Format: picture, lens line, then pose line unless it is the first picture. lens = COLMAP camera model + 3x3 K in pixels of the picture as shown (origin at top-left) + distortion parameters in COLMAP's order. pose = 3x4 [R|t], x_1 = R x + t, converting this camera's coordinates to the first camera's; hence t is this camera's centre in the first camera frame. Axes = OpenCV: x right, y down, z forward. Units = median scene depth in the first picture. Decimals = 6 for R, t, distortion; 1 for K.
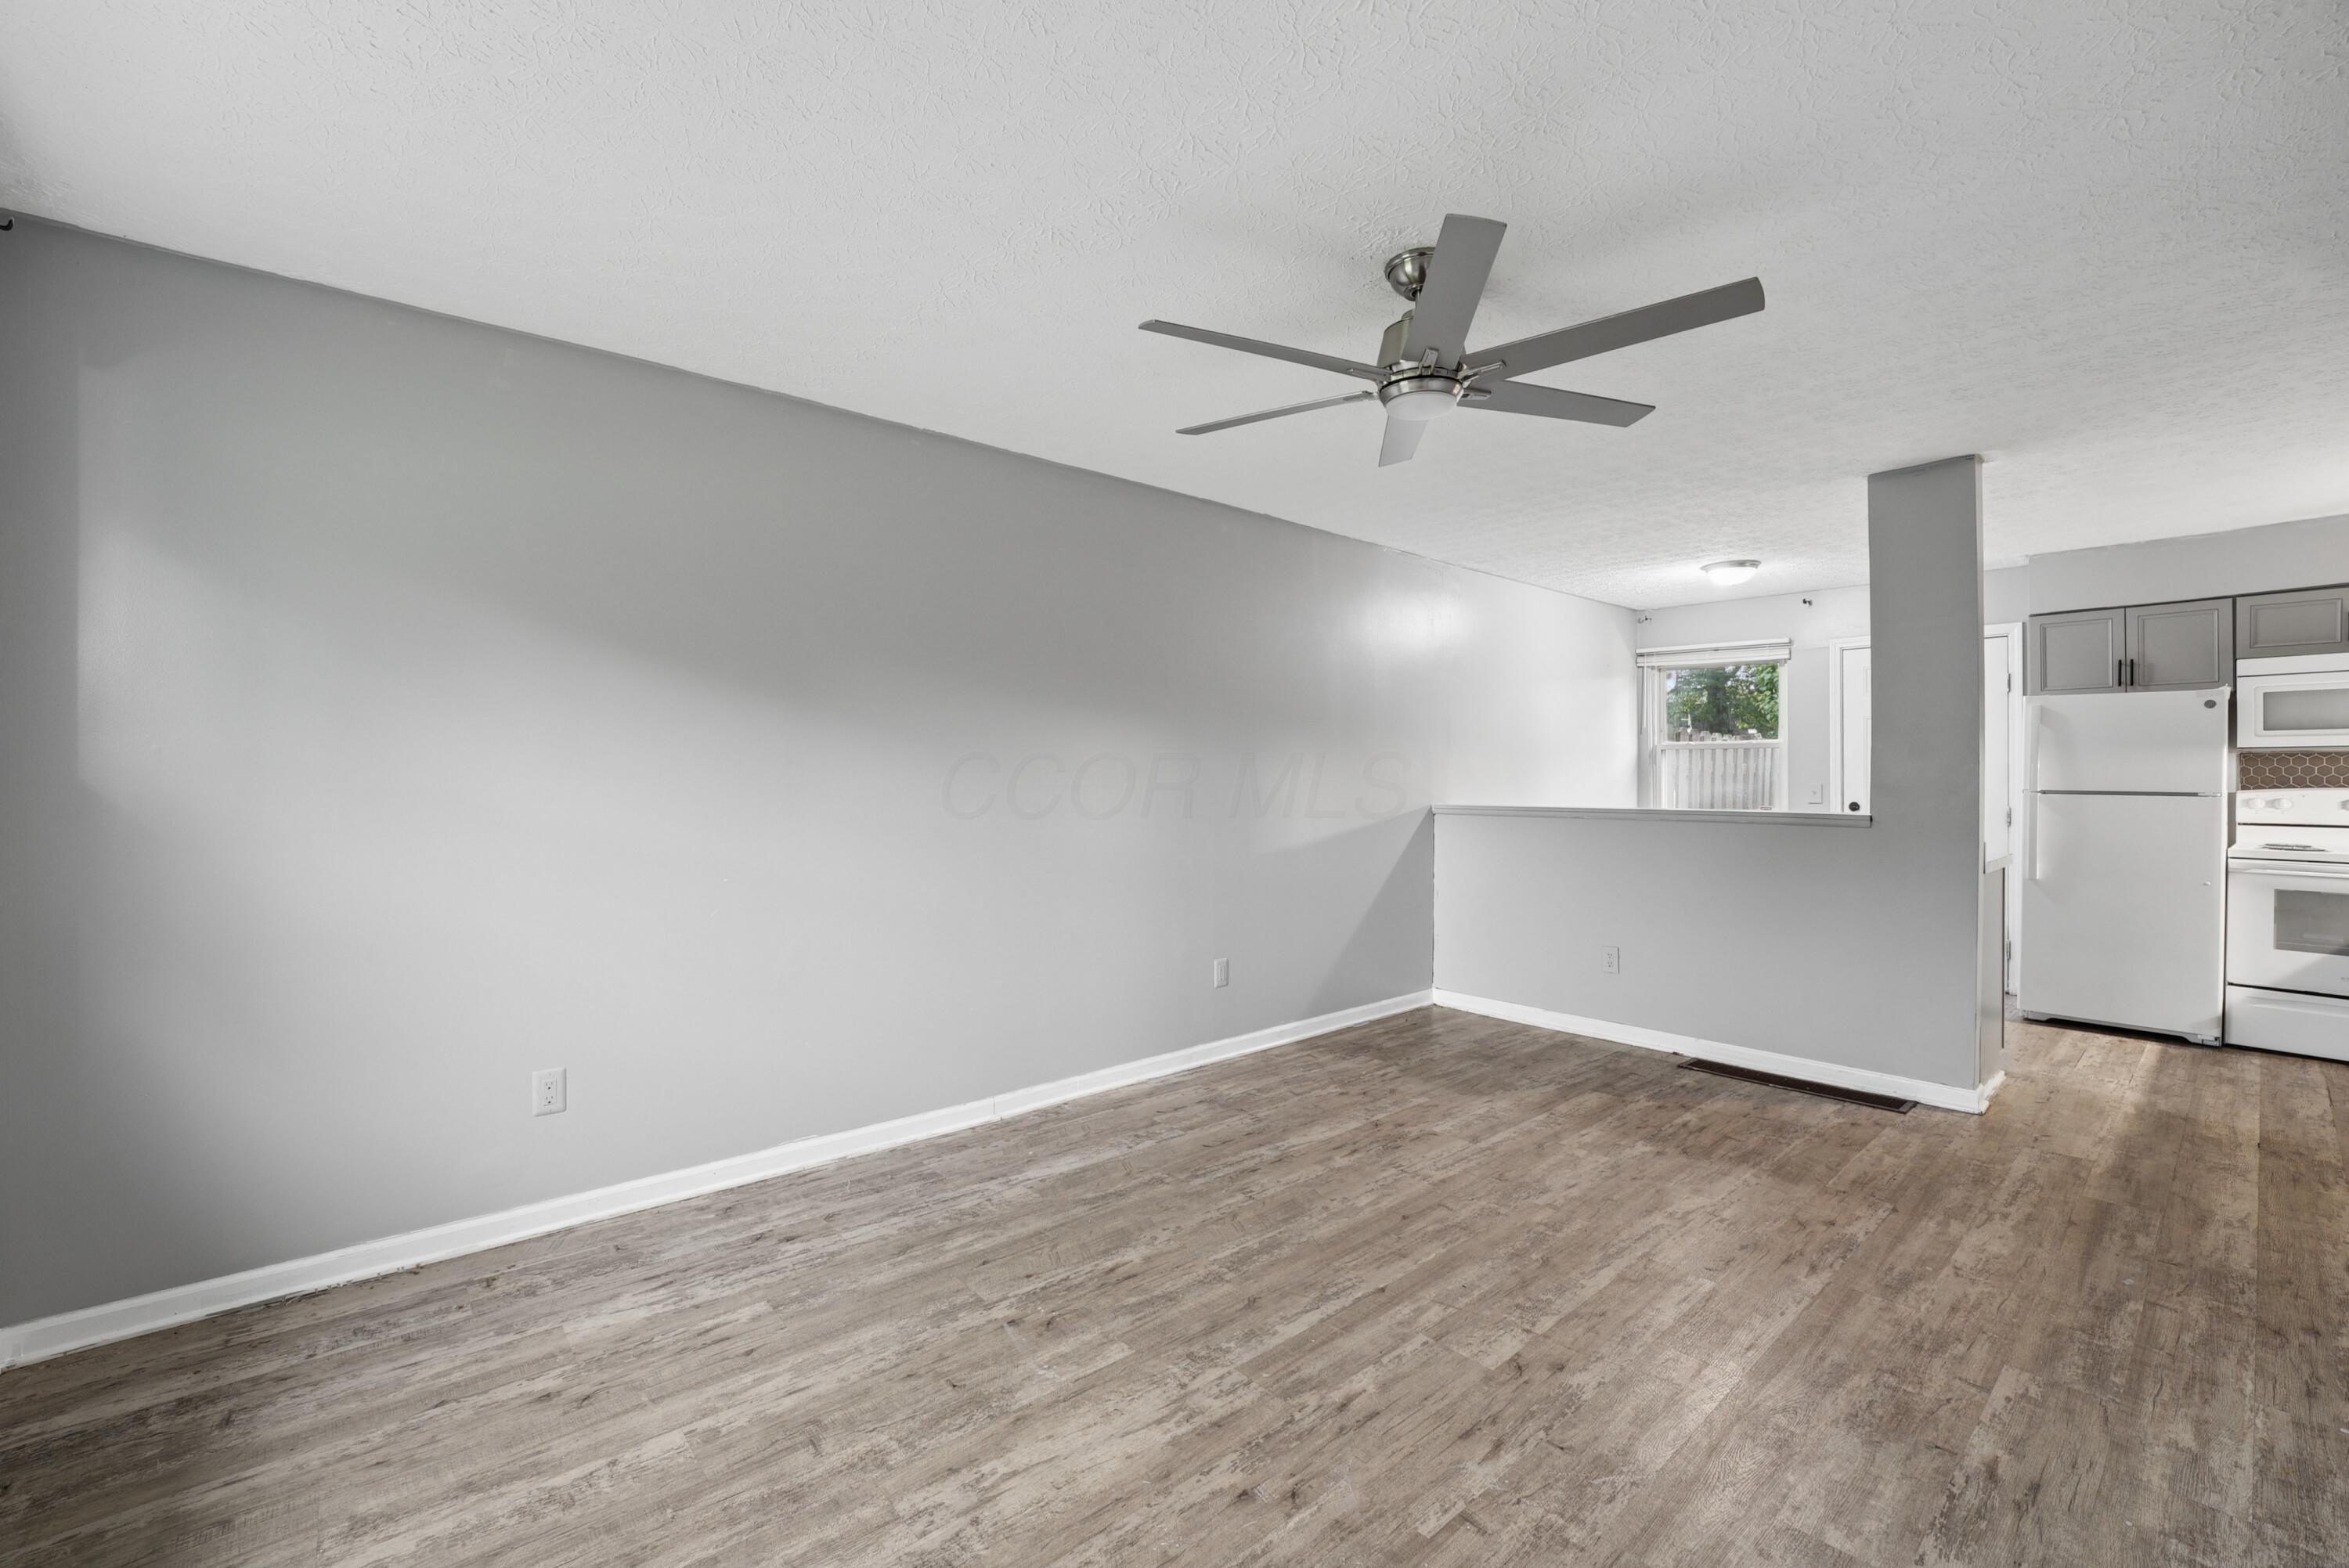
lens RADIAL K [[968.3, 0, 1103.4], [0, 968.3, 790.6], [0, 0, 1]] dist [-0.030346, 0.003054]
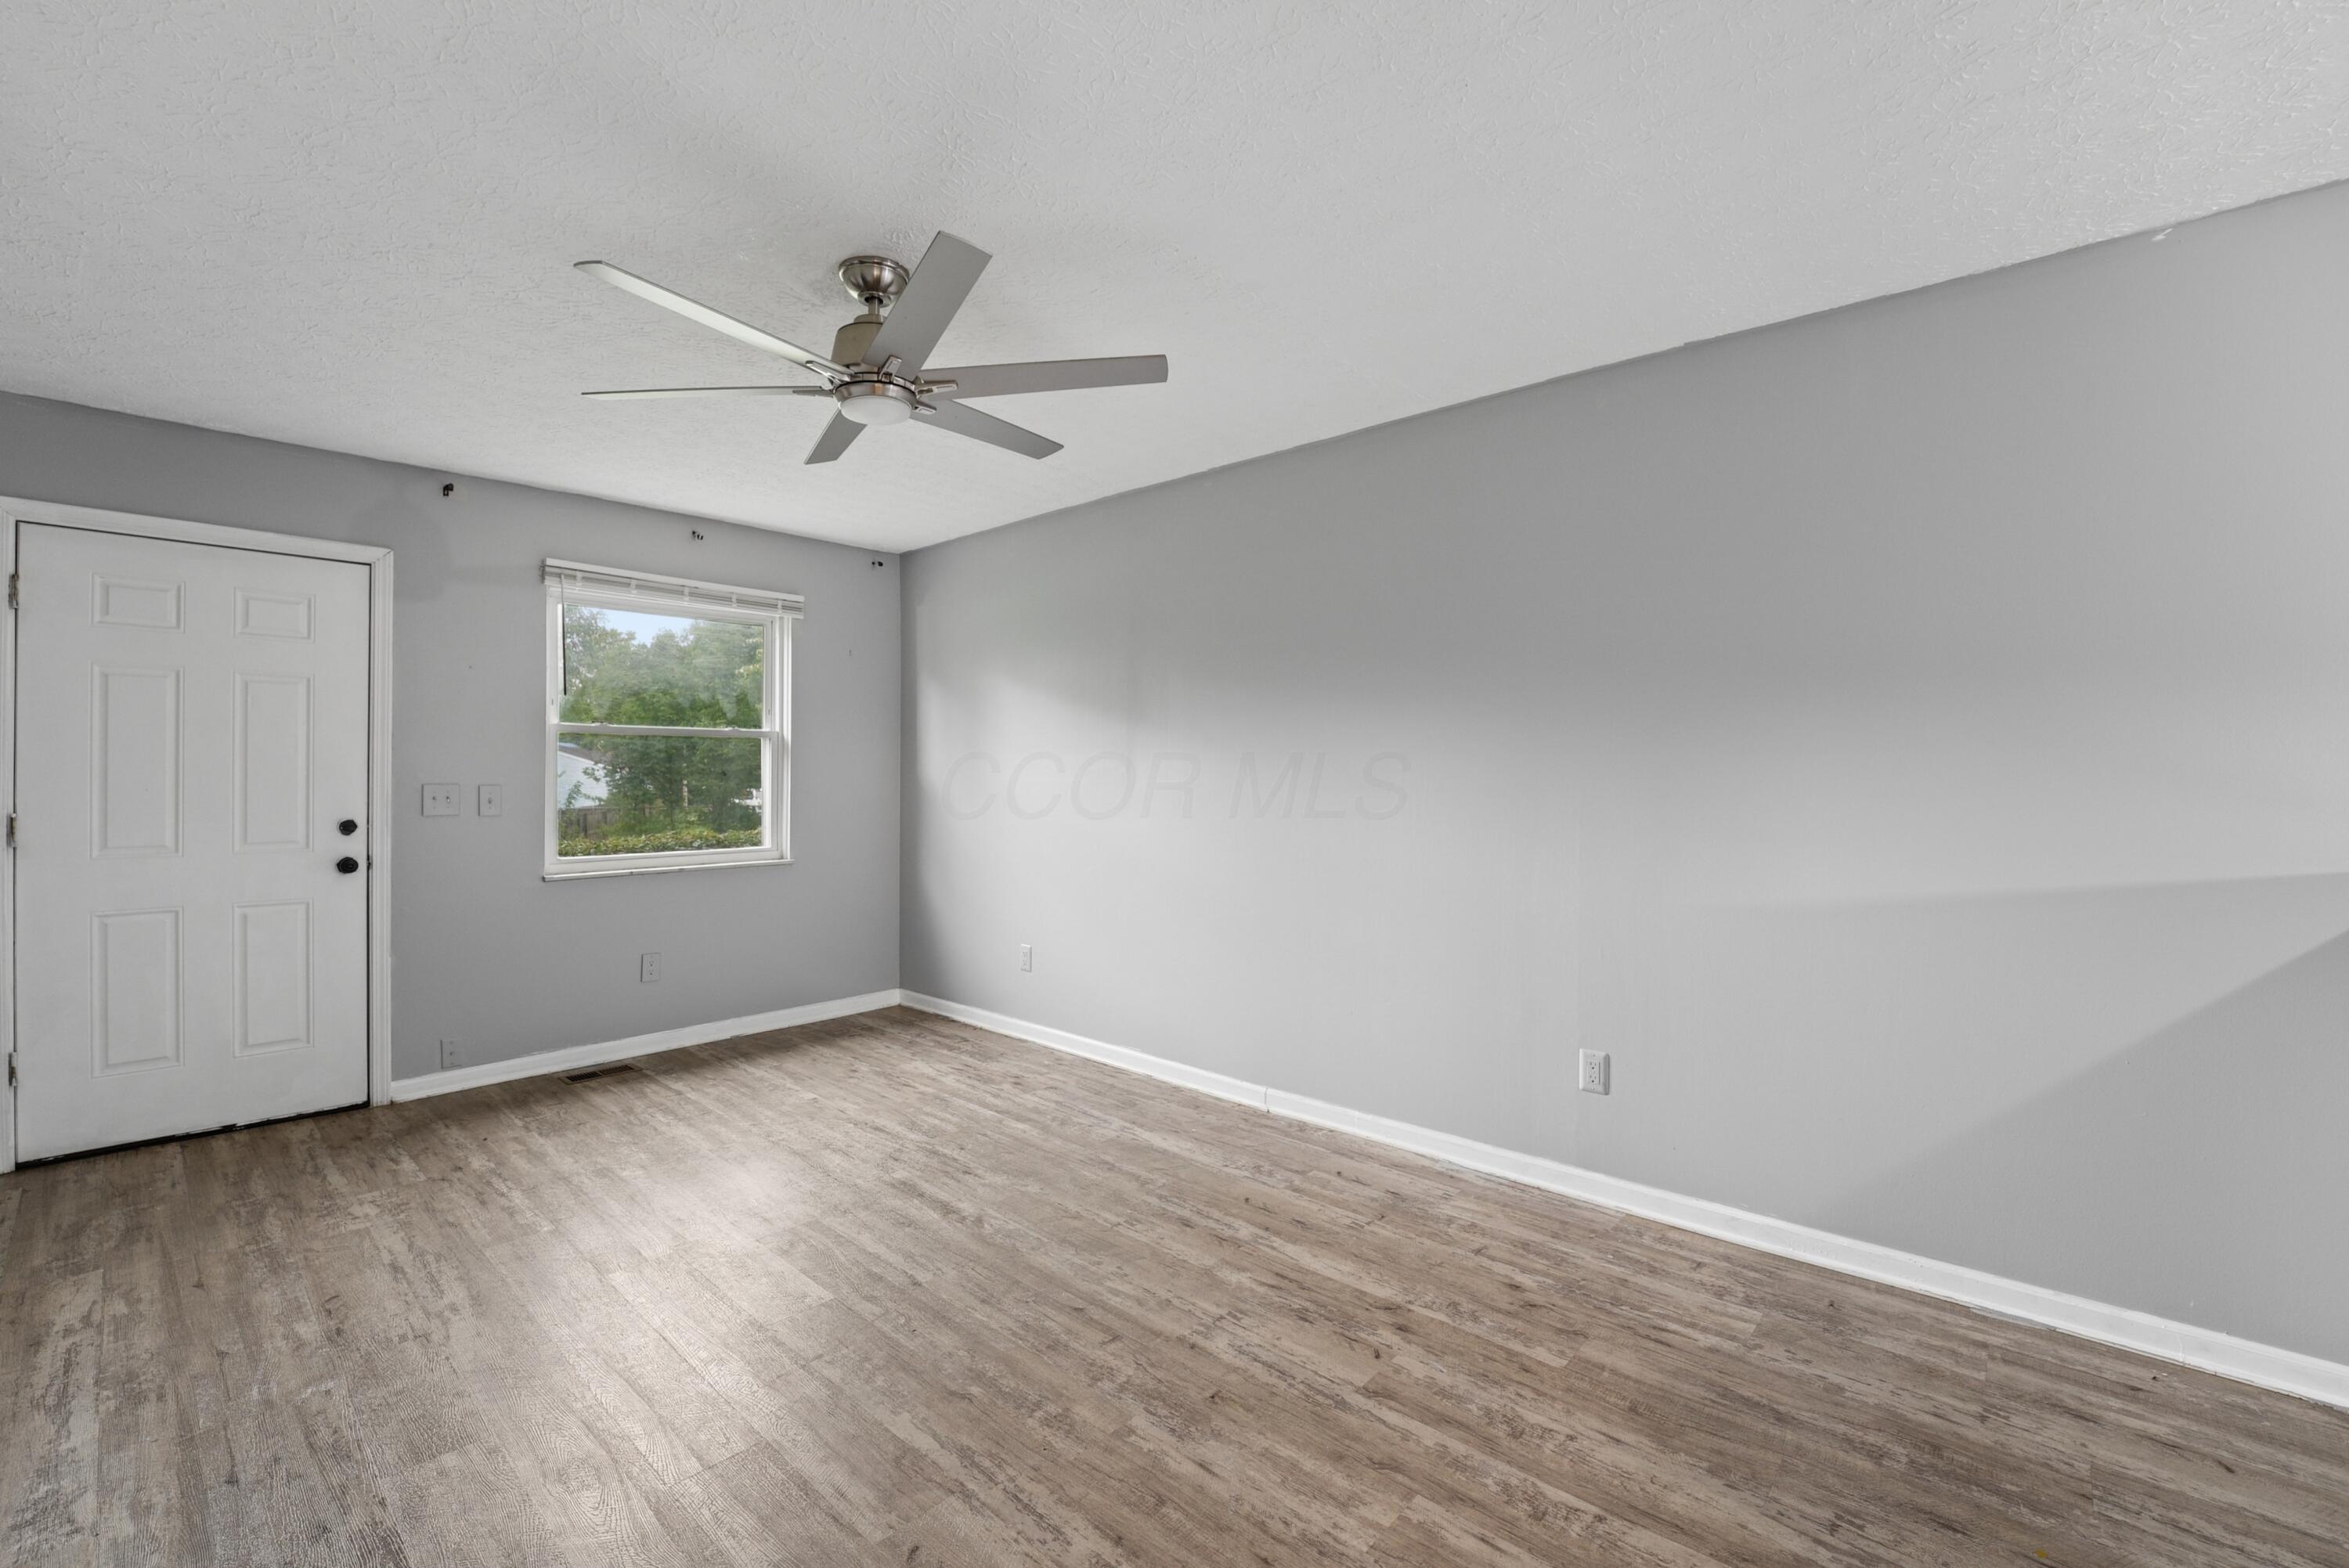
lens RADIAL K [[975.6, 0, 1155.8], [0, 975.6, 764.3], [0, 0, 1]] dist [-0.020886, -0.000976]
pose [[0.155248, -0.009230, -0.987832, 0.936885], [-0.019319, 0.999737, -0.012377, -0.009490], [0.987687, 0.021006, 0.155029, 0.757676]]
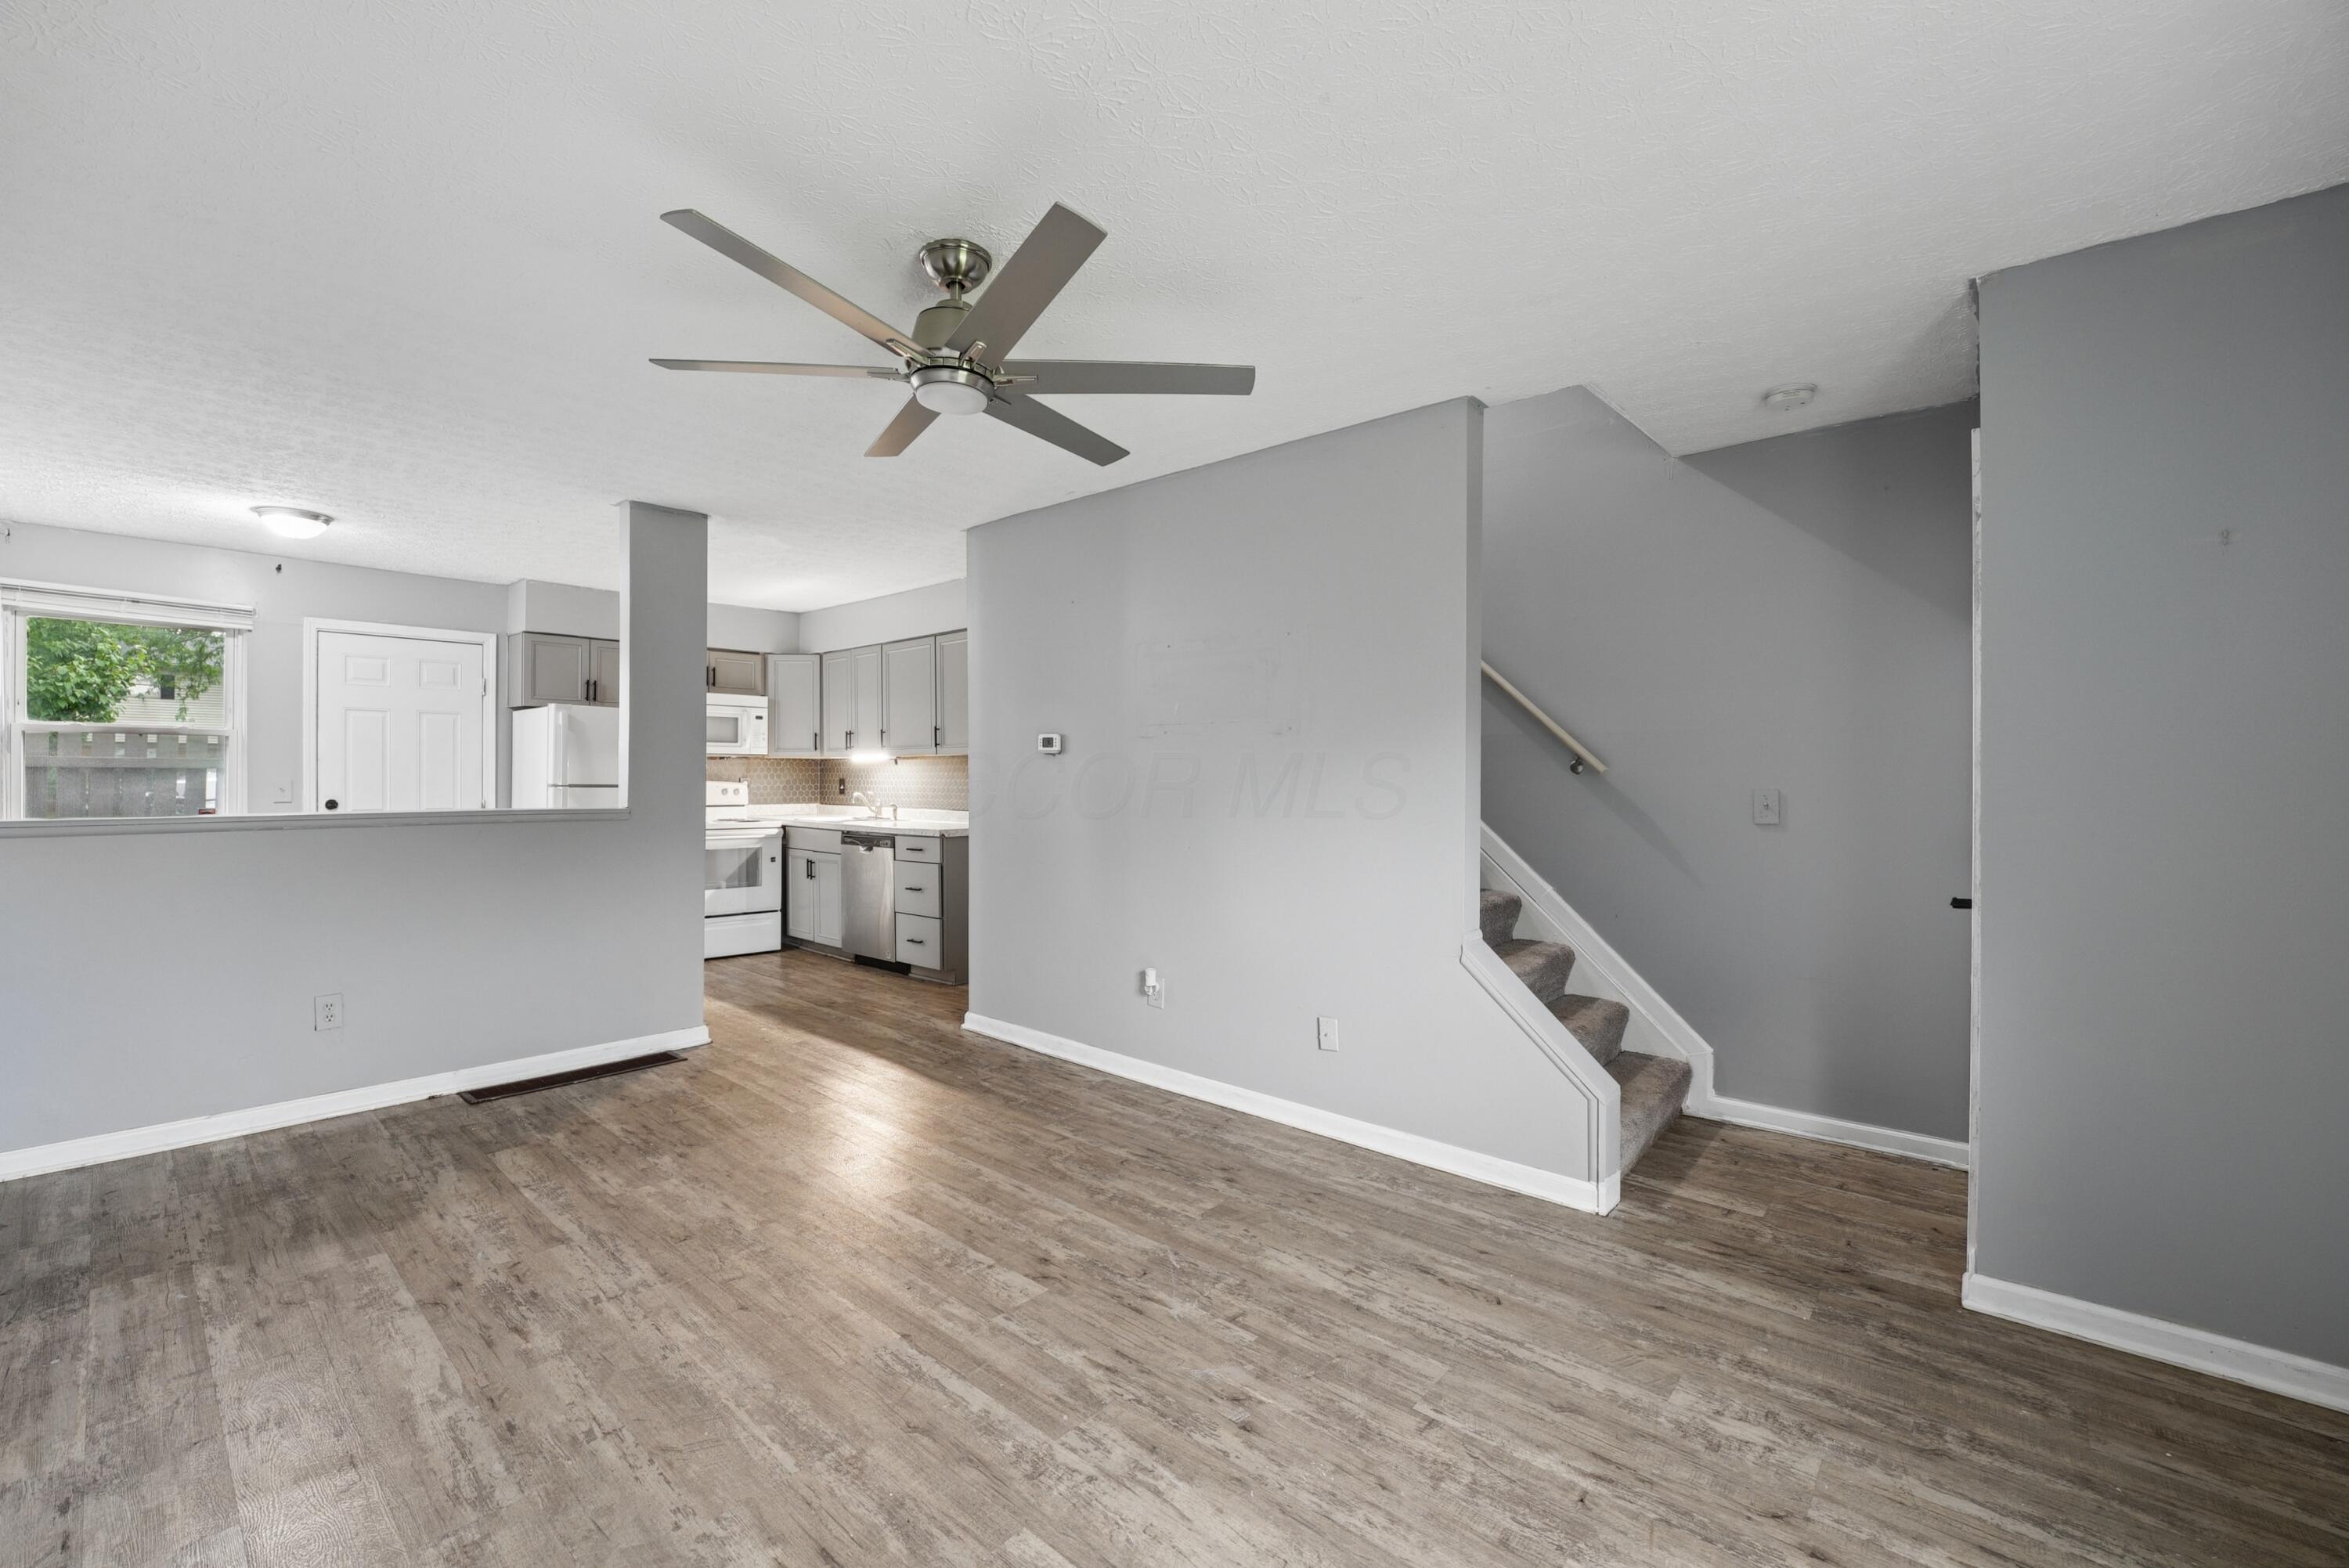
lens RADIAL K [[968.3, 0, 1198.1], [0, 968.3, 778.6], [0, 0, 1]] dist [-0.030346, 0.003054]
pose [[-0.202443, -0.003022, 0.979289, -0.460714], [0.010194, 0.999935, 0.005193, -0.007516], [-0.979241, 0.011034, -0.202399, 0.637323]]
